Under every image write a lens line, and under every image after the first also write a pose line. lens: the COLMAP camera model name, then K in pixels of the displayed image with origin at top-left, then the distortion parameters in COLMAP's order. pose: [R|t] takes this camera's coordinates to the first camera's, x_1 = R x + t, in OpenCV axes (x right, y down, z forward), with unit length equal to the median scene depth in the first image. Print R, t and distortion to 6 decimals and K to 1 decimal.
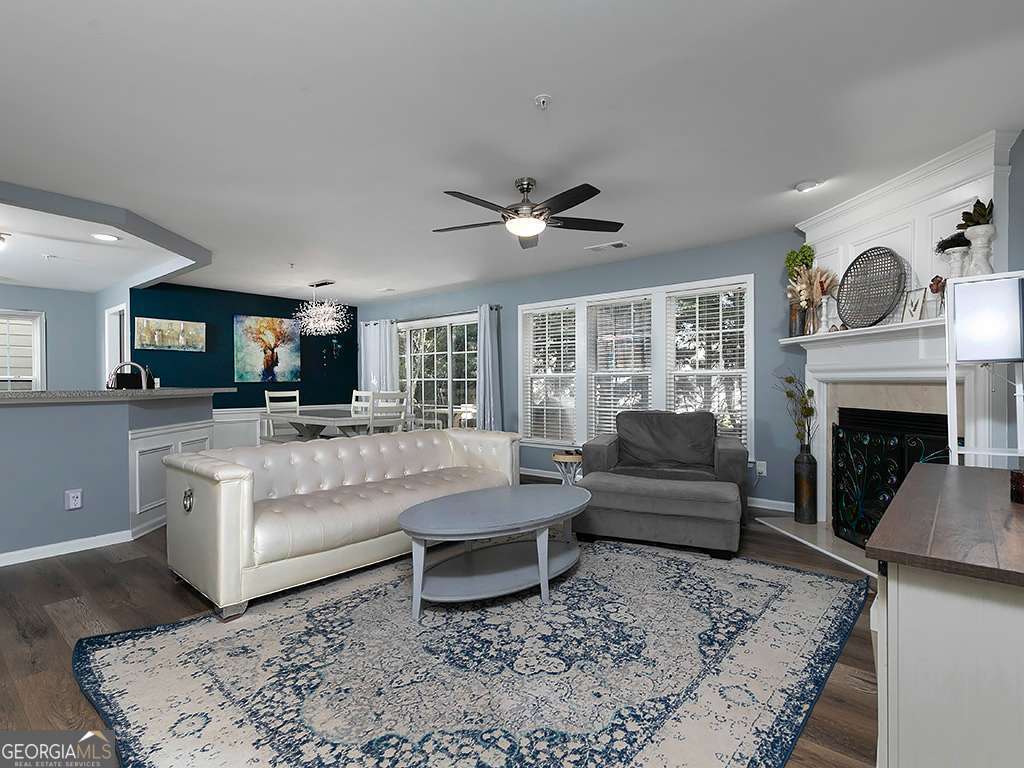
lens RADIAL K [[514.3, 0, 521.8], [0, 514.3, 384.4], [0, 0, 1]] dist [0.023191, -0.009122]
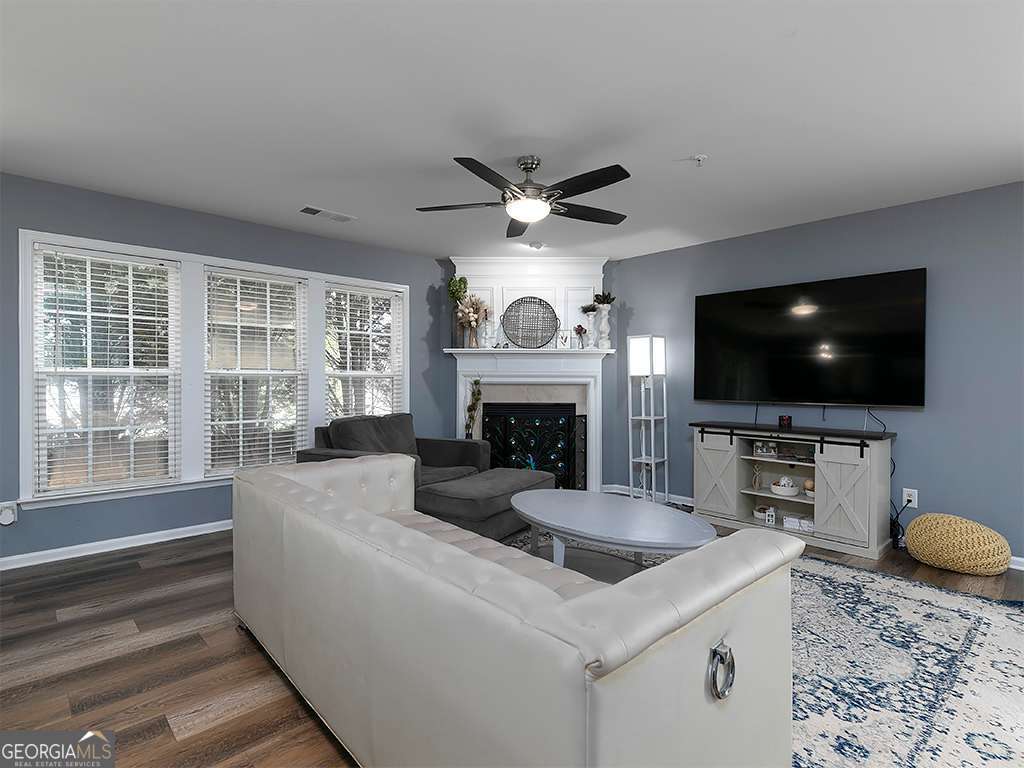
lens RADIAL K [[514.3, 0, 531.6], [0, 514.3, 376.8], [0, 0, 1]] dist [0.023191, -0.009122]
pose [[0.097447, 0.023829, 0.994955, -0.867632], [0.001464, 0.999709, -0.024086, 0.008858], [-0.995240, 0.003804, 0.097383, 0.899268]]
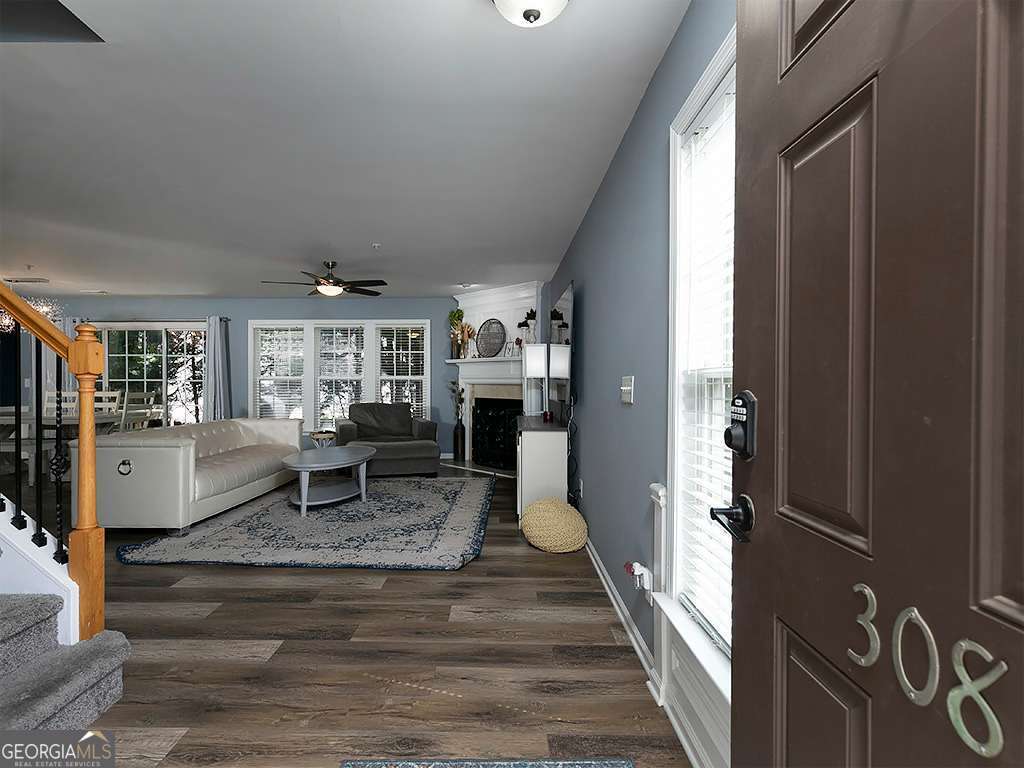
lens RADIAL K [[514.3, 0, 496.4], [0, 514.3, 382.7], [0, 0, 1]] dist [0.023191, -0.009122]
pose [[0.779072, 0.003224, 0.626927, -0.607552], [-0.002067, 0.999995, -0.002574, -0.007161], [-0.626931, 0.000709, 0.779074, -0.614096]]
